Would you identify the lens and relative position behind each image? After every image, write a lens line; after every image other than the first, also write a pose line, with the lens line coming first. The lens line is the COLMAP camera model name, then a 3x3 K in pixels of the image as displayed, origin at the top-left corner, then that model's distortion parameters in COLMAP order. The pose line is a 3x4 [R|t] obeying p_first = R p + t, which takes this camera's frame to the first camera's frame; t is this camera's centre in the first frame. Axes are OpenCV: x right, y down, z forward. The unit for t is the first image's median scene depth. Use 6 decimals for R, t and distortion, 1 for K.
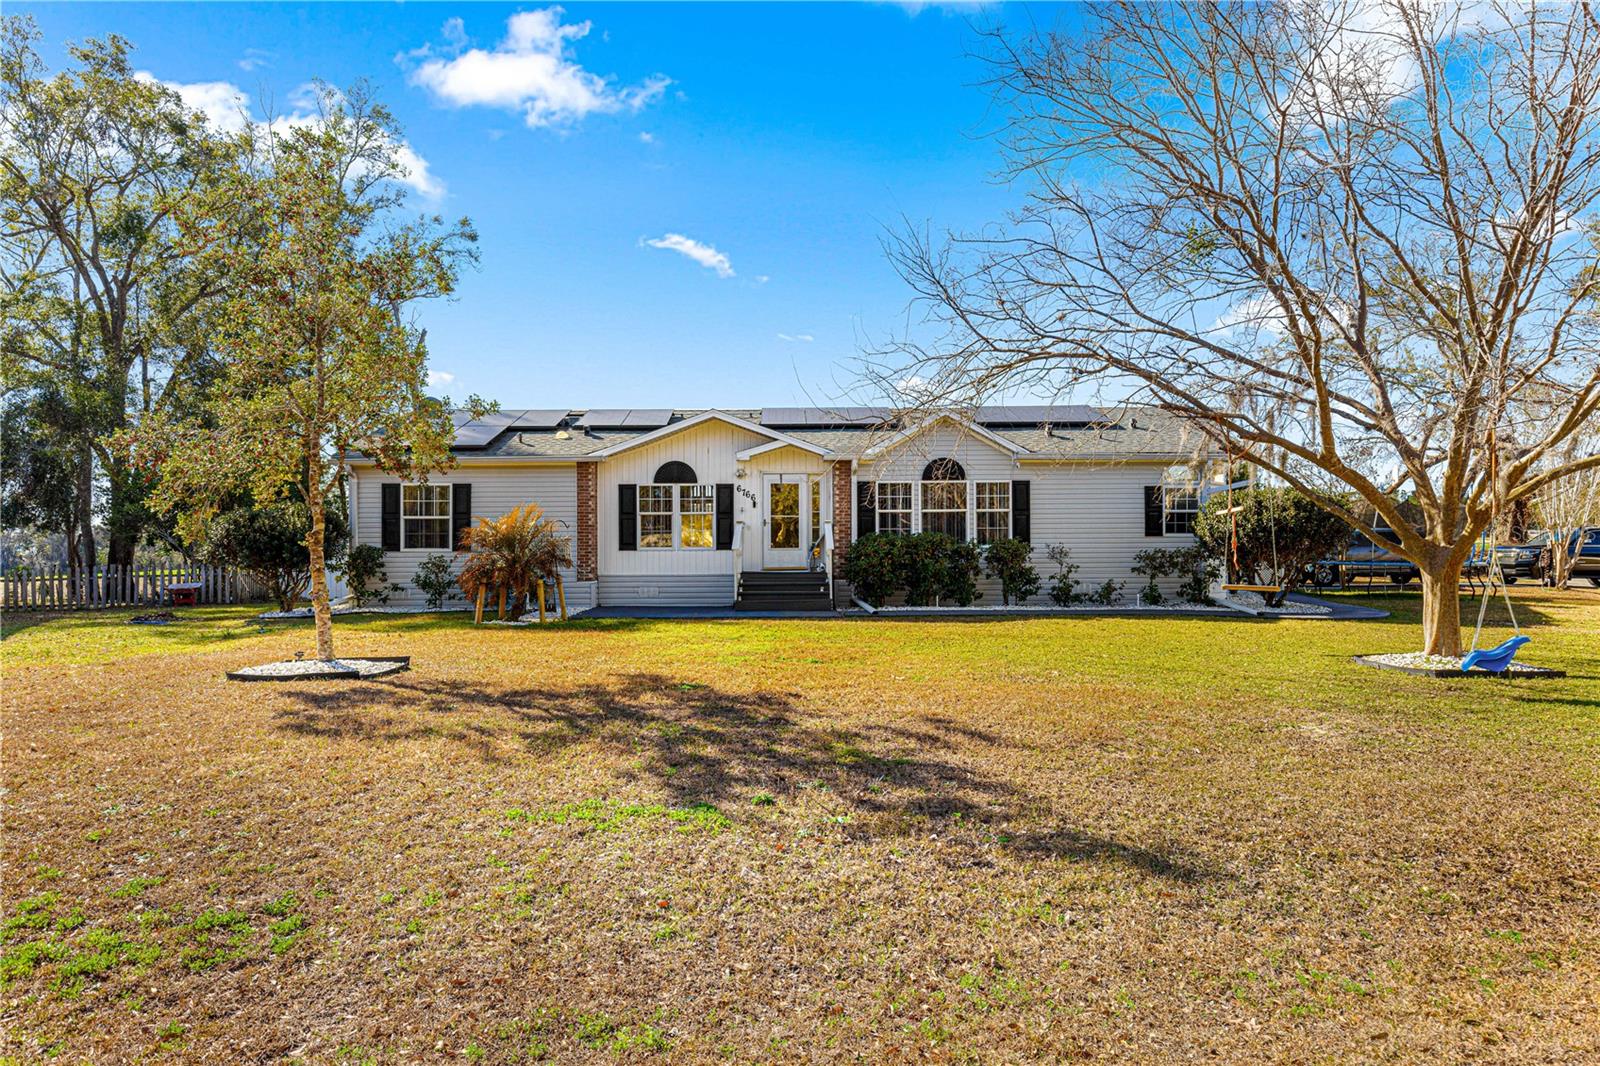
lens RADIAL K [[967.9, 0, 795.5], [0, 967.9, 529.3], [0, 0, 1]] dist [0.003085, -0.002881]
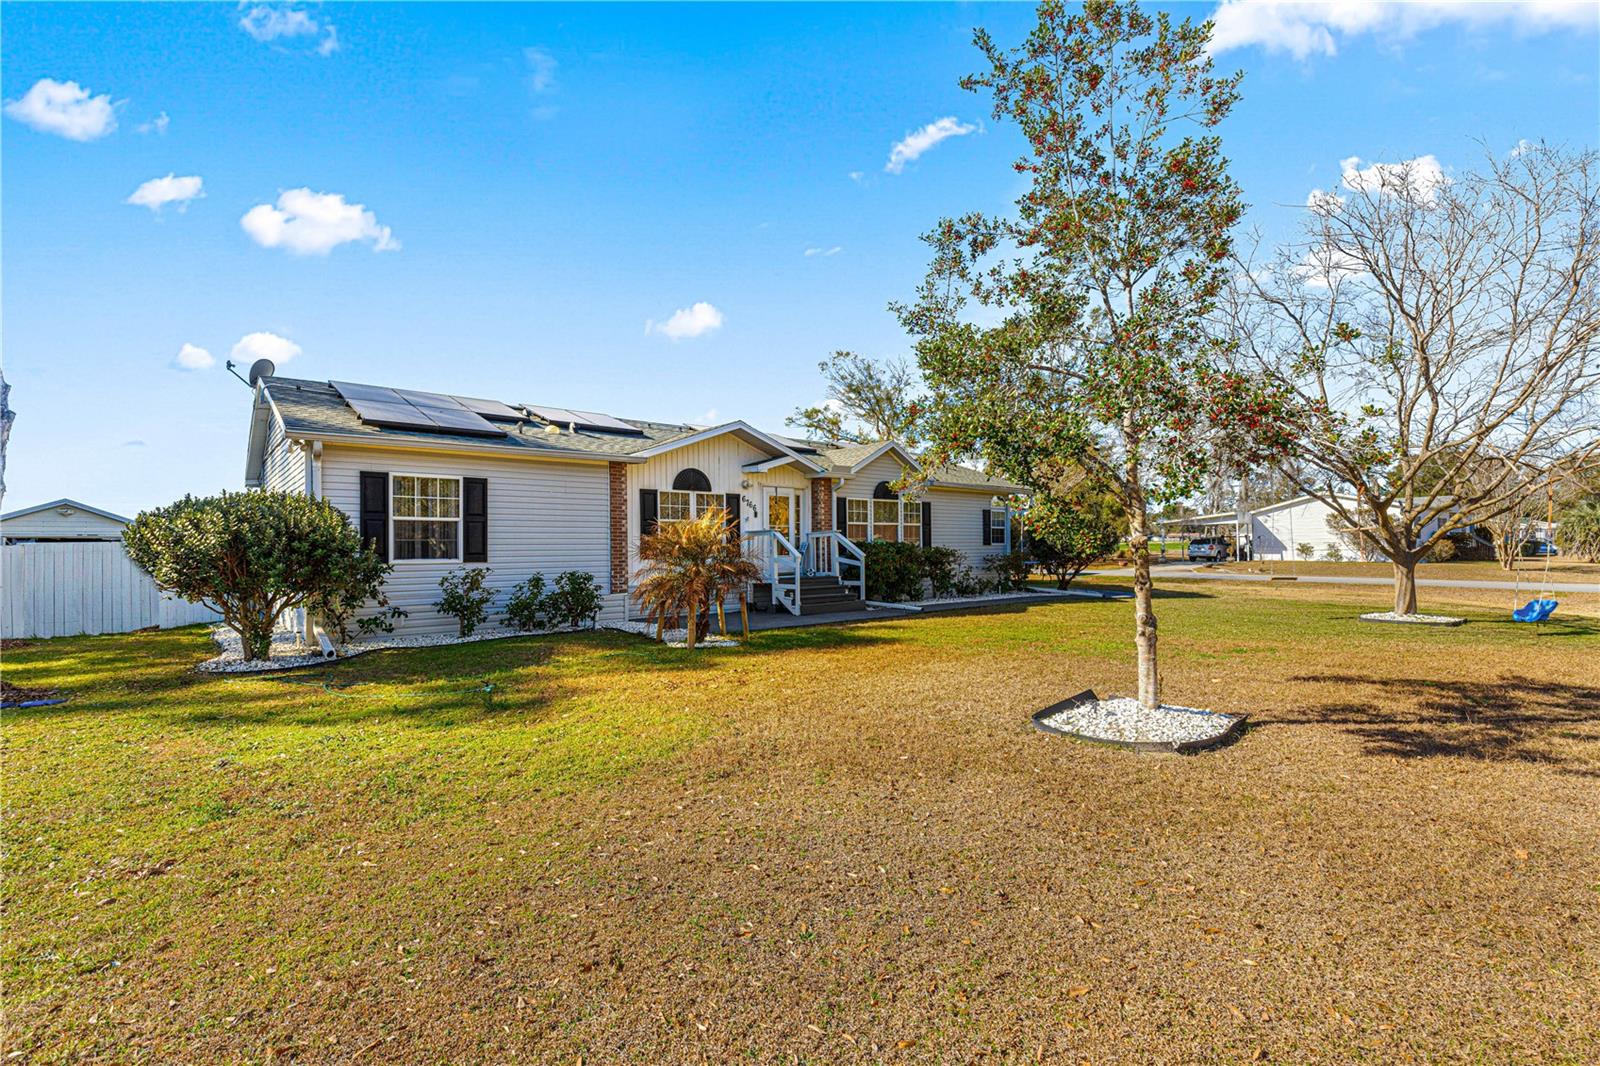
lens RADIAL K [[733.0, 0, 799.5], [0, 733.0, 541.7], [0, 0, 1]] dist [0.009526, 0.000273]
pose [[0.767869, 0.005380, 0.640584, -0.527841], [-0.003465, 0.999985, -0.004245, 0.007285], [-0.640597, 0.001040, 0.767876, 0.361622]]
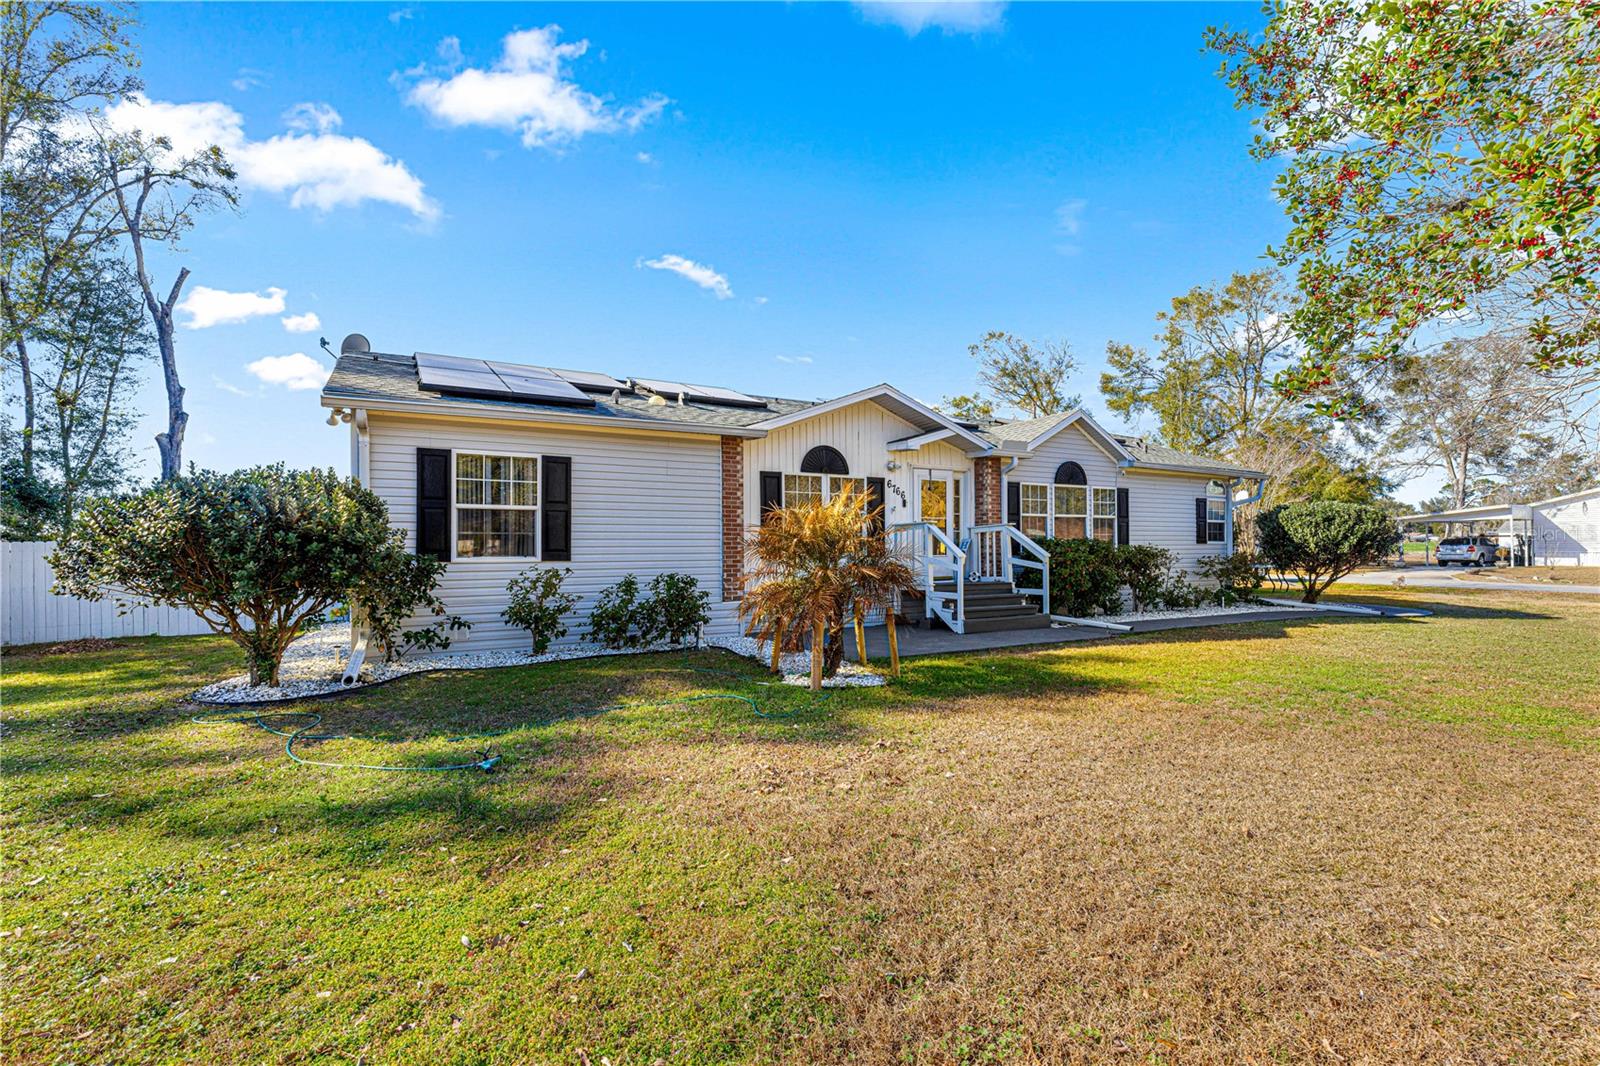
lens RADIAL K [[733.0, 0, 795.0], [0, 733.0, 536.2], [0, 0, 1]] dist [0.009526, 0.000273]
pose [[0.878948, 0.010844, 0.476794, -0.437975], [-0.006629, 0.999923, -0.010523, 0.010224], [-0.476871, 0.006088, 0.878952, 0.493775]]
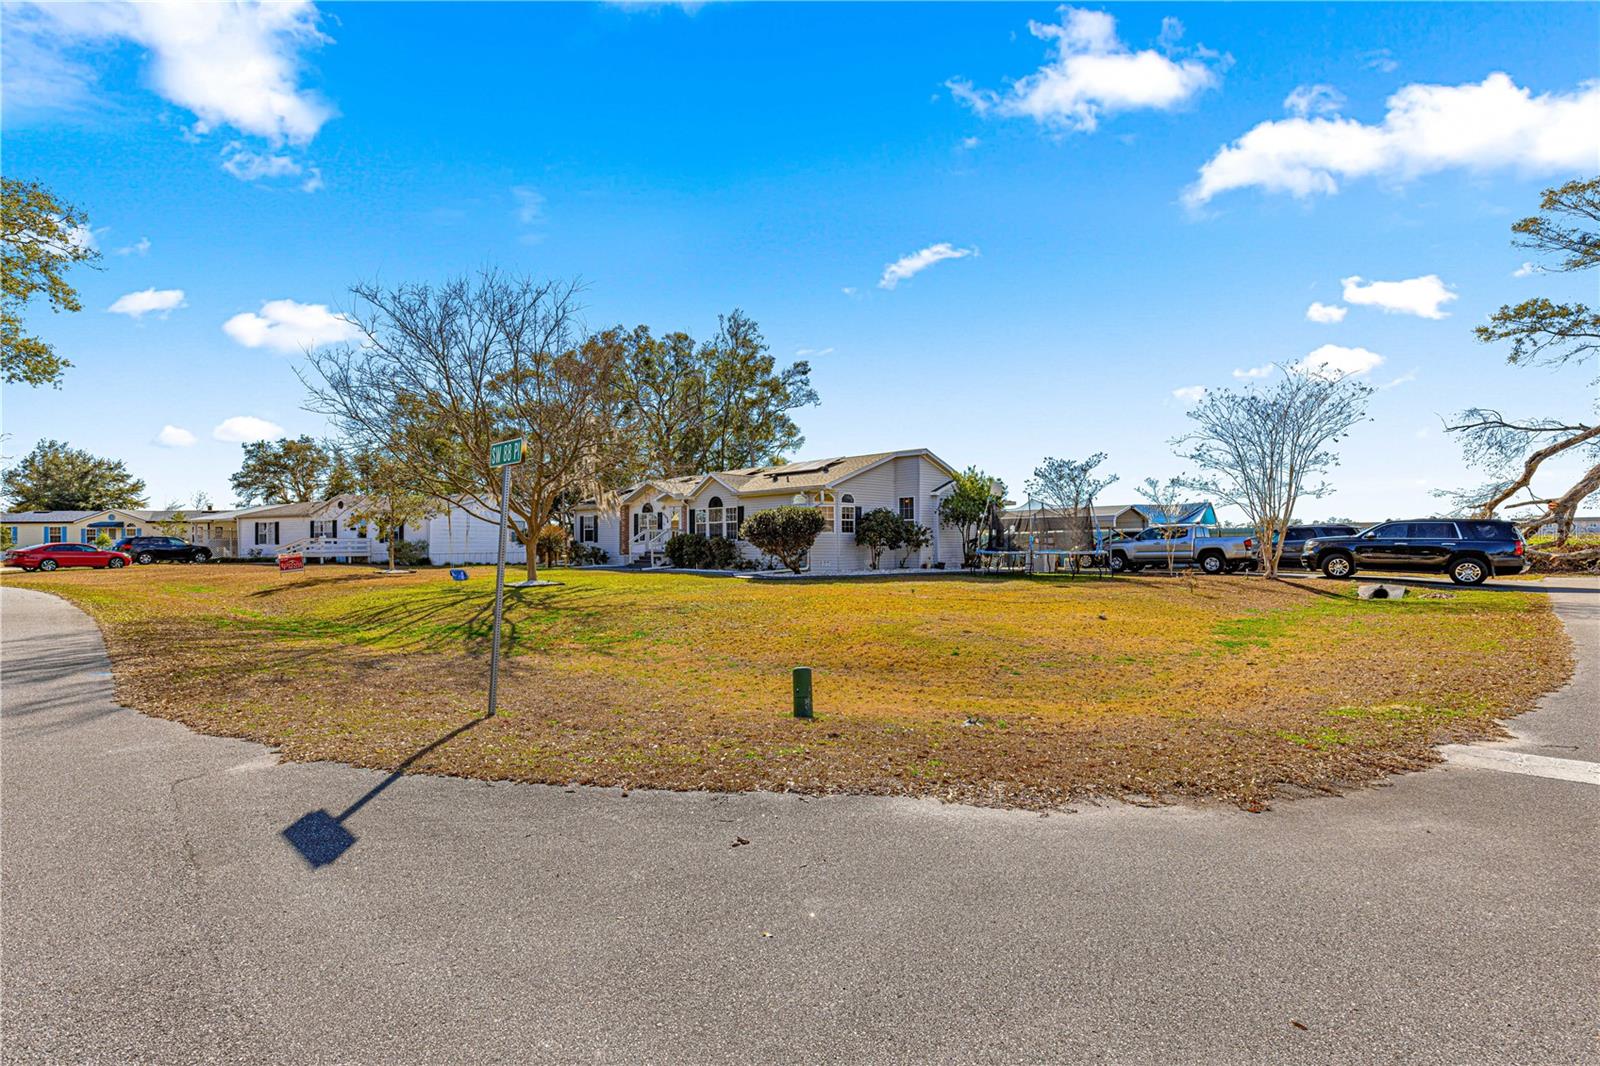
lens RADIAL K [[733.0, 0, 807.4], [0, 733.0, 542.9], [0, 0, 1]] dist [0.009526, 0.000273]
pose [[0.699442, -0.000593, -0.714689, 1.397994], [0.012783, 0.999850, 0.011680, 0.008056], [0.714575, -0.017305, 0.699345, 0.061065]]
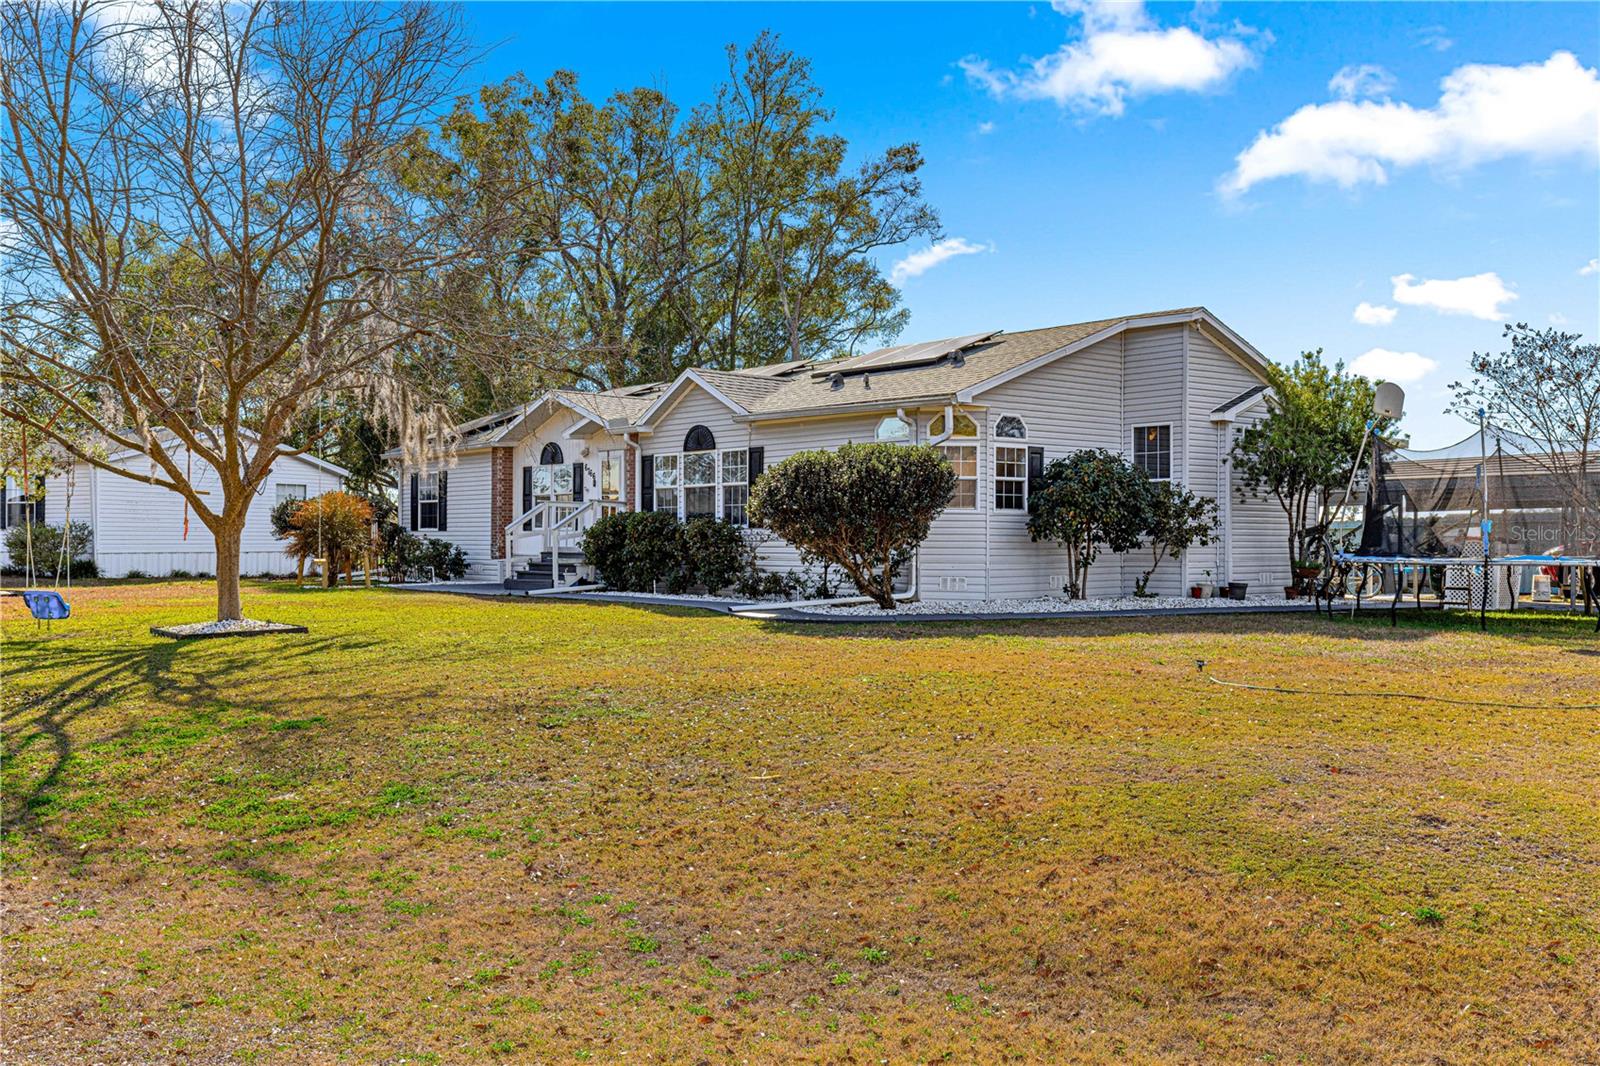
lens RADIAL K [[1454.1, 0, 806.8], [0, 1454.1, 532.9], [0, 0, 1]] dist [0.010697, -0.000293]
pose [[0.644794, 0.001512, -0.764355, 1.229921], [0.006547, 0.999950, 0.007501, 0.014358], [0.764328, -0.009840, 0.644752, 0.228065]]
